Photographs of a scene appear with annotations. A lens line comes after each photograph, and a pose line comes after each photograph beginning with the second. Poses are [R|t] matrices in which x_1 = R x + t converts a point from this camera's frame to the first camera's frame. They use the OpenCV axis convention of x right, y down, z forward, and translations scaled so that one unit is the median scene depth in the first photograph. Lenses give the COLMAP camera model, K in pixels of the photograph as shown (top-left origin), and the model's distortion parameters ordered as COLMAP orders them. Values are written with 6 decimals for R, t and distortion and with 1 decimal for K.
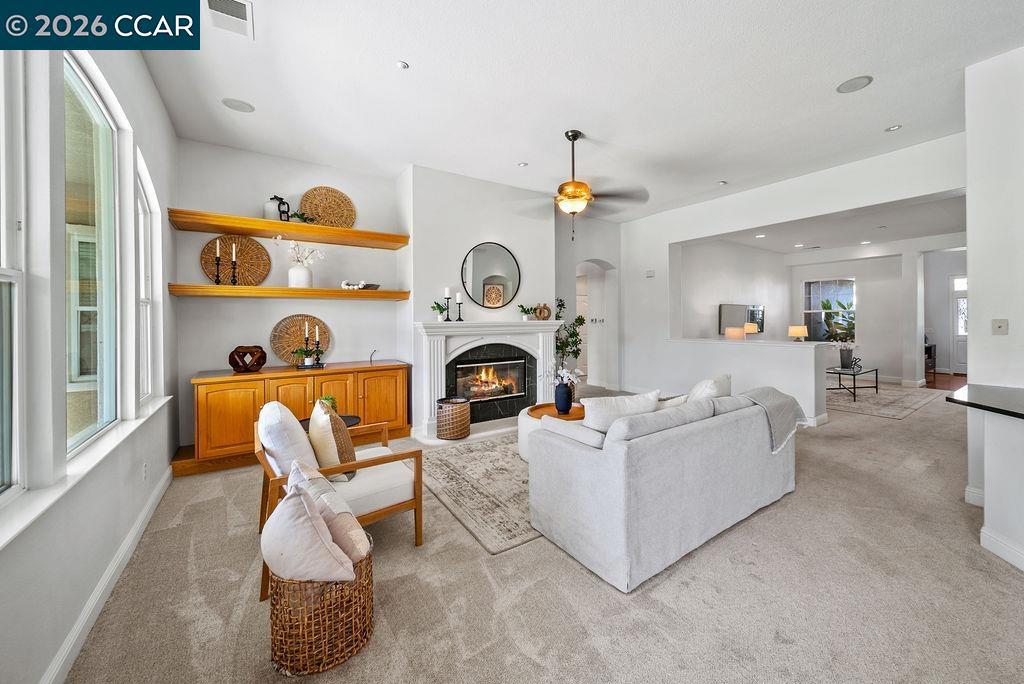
lens RADIAL K [[392.3, 0, 526.5], [0, 392.3, 321.7], [0, 0, 1]] dist [-0.010310, -0.000095]
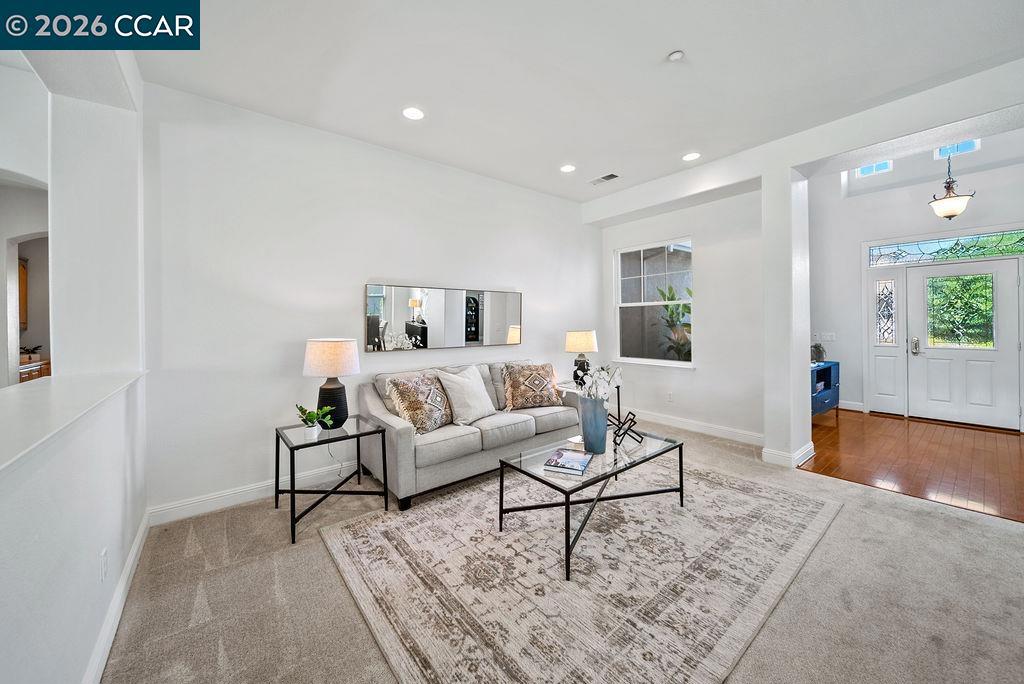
lens RADIAL K [[381.3, 0, 516.8], [0, 381.3, 316.6], [0, 0, 1]] dist [-0.000994, -0.000270]
pose [[0.996341, -0.011756, 0.084650, 0.573424], [0.013624, 0.999675, -0.021527, 0.001135], [-0.084369, 0.022601, 0.996178, 0.511693]]
